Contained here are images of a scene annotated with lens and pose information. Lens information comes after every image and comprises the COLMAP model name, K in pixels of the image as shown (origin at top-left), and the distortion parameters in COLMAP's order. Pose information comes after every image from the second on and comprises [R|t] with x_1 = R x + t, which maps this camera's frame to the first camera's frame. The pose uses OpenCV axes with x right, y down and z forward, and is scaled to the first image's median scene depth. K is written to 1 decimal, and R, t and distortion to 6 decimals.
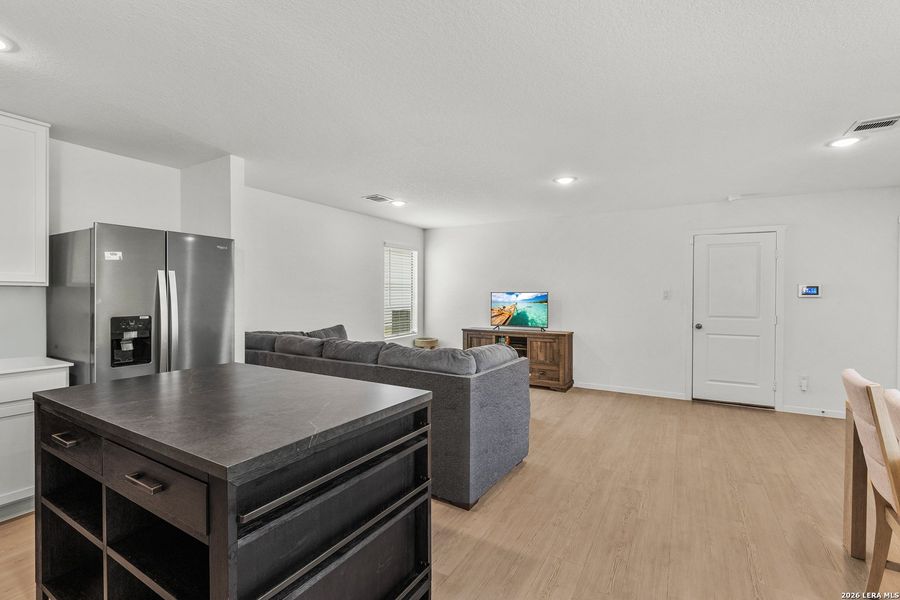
lens RADIAL K [[410.4, 0, 446.8], [0, 410.4, 293.6], [0, 0, 1]] dist [-0.001685, -0.000431]
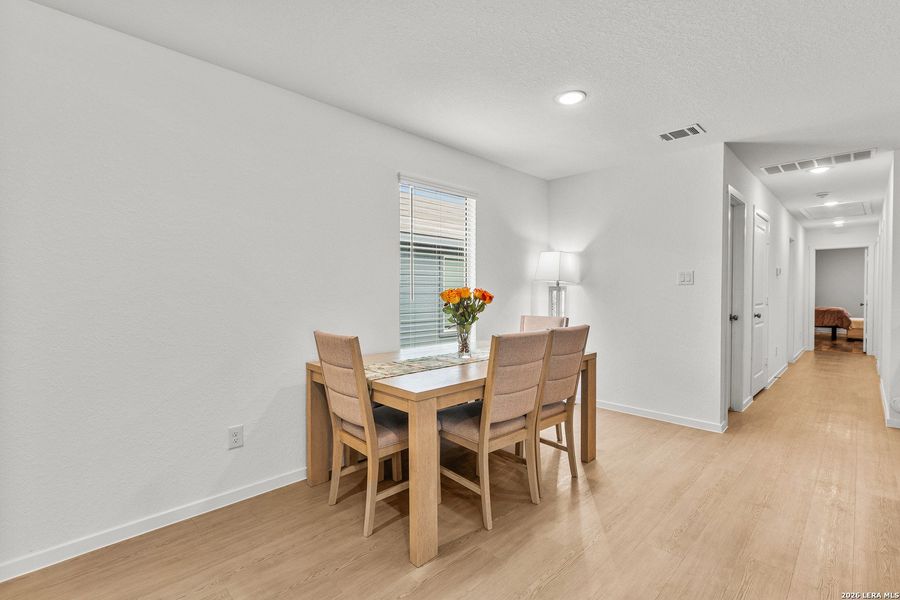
lens RADIAL K [[409.0, 0, 448.3], [0, 409.0, 298.5], [0, 0, 1]] dist [0.003360, 0.000157]
pose [[-0.966446, -0.002783, 0.256853, 0.529998], [0.001177, 0.999883, 0.015261, 0.043678], [-0.256865, 0.015051, -0.966330, 1.339272]]
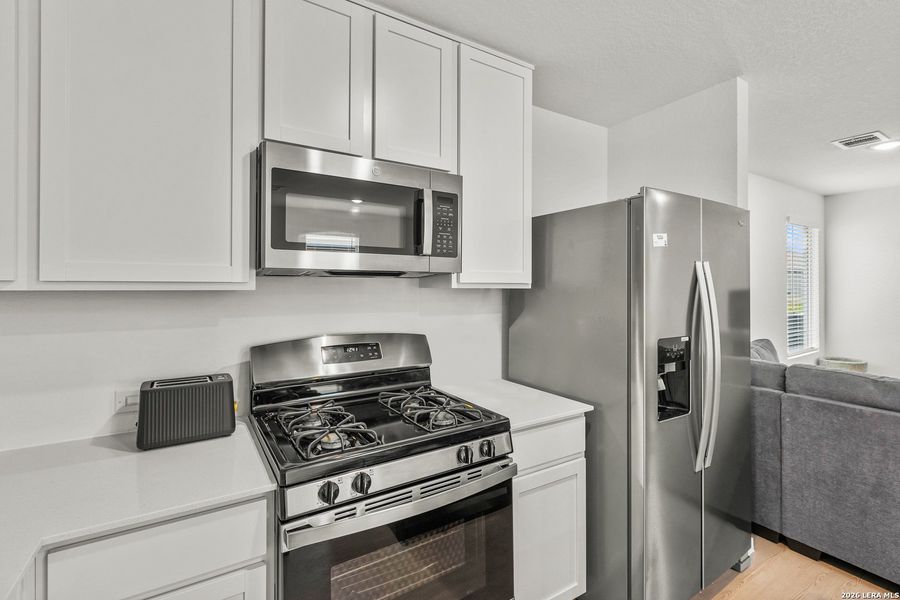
lens RADIAL K [[410.4, 0, 446.8], [0, 410.4, 293.6], [0, 0, 1]] dist [-0.001685, -0.000431]
pose [[0.887490, 0.005151, -0.460799, -0.741298], [0.001706, 0.999894, 0.014462, -0.019356], [0.460825, -0.013621, 0.887387, 0.275454]]
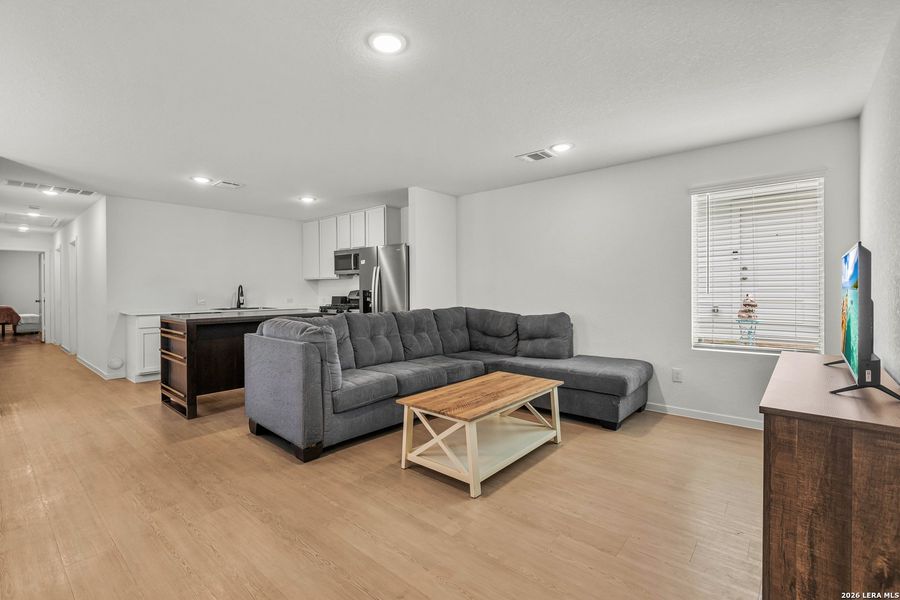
lens RADIAL K [[402.8, 0, 441.6], [0, 402.8, 291.6], [0, 0, 1]] dist [0.001419, 0.000268]
pose [[-0.182717, 0.006810, -0.983142, 1.092841], [0.003353, 0.999975, 0.006303, 0.046580], [0.983160, -0.002145, -0.182735, 1.631019]]
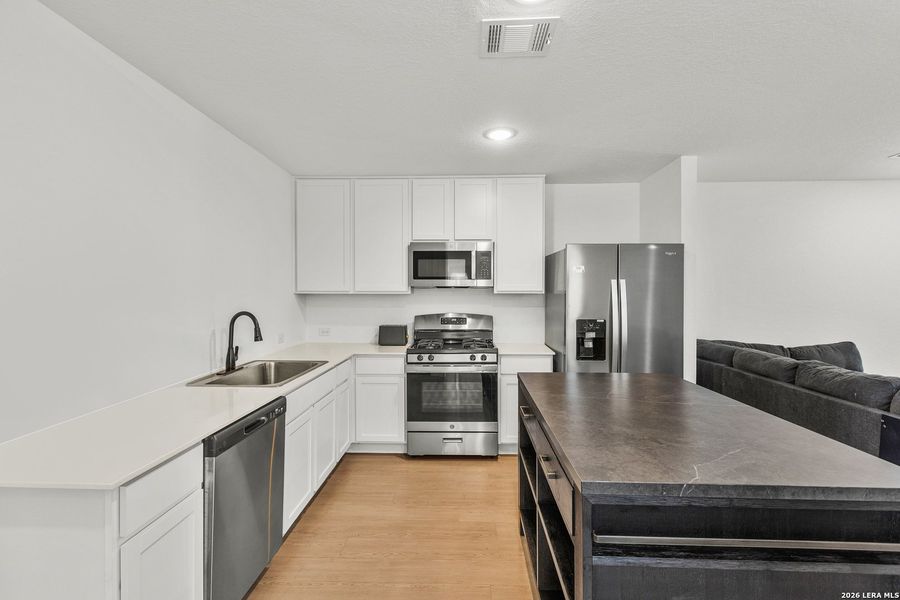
lens RADIAL K [[410.4, 0, 446.8], [0, 410.4, 293.6], [0, 0, 1]] dist [-0.001685, -0.000431]
pose [[0.472163, 0.002475, -0.881508, 0.077624], [0.000756, 0.999995, 0.003213, -0.021865], [0.881511, -0.002183, 0.472159, 0.065259]]
